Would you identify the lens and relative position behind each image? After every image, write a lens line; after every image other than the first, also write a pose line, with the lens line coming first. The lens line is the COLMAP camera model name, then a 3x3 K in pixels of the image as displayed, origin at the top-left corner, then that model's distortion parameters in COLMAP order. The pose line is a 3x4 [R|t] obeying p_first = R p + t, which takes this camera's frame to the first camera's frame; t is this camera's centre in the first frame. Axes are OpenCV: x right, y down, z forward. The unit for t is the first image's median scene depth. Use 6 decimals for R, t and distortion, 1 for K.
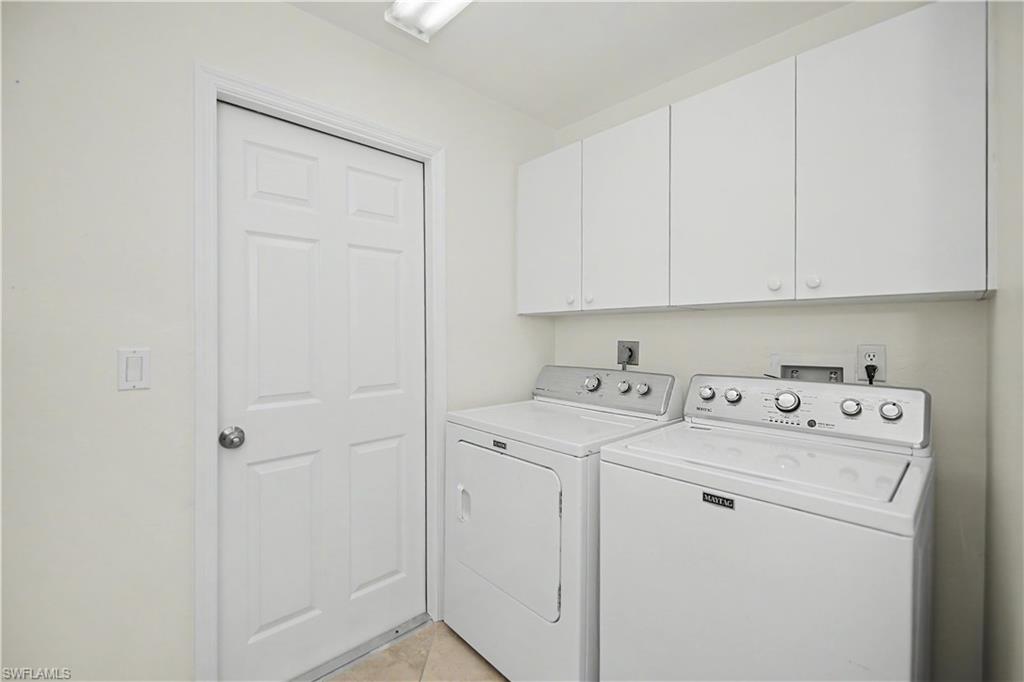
lens RADIAL K [[435.5, 0, 510.0], [0, 435.5, 341.0], [0, 0, 1]] dist [-0.015296, -0.003817]
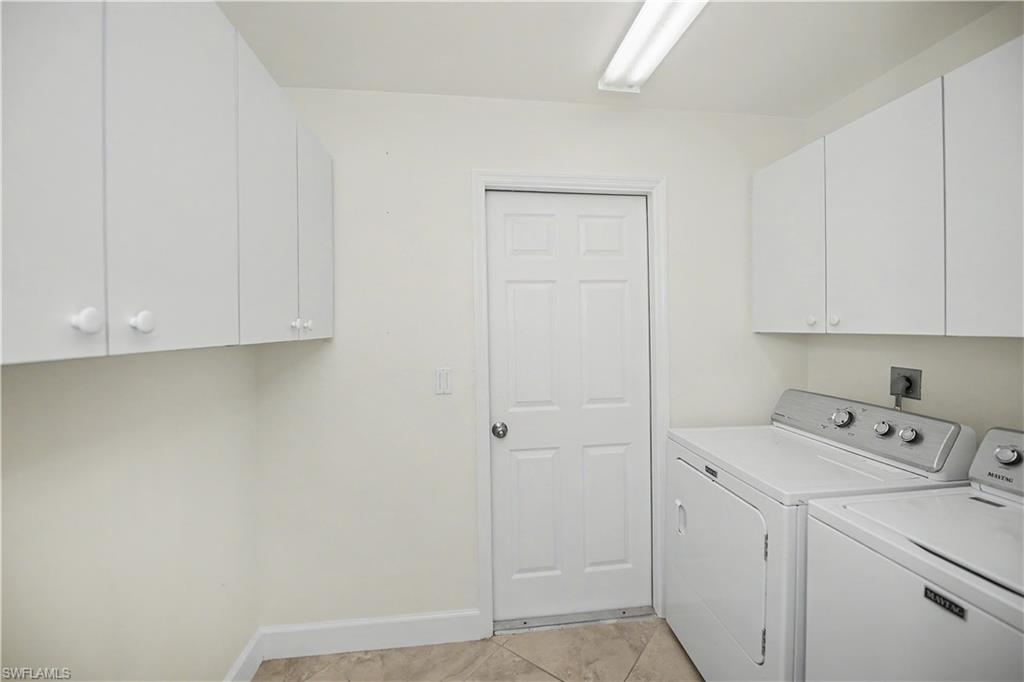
lens RADIAL K [[435.5, 0, 513.5], [0, 435.5, 332.9], [0, 0, 1]] dist [-0.015296, -0.003817]
pose [[0.791291, 0.009773, -0.611362, 0.214459], [0.009924, 0.999535, 0.028823, -0.111544], [0.611360, -0.028875, 0.790826, -0.067416]]
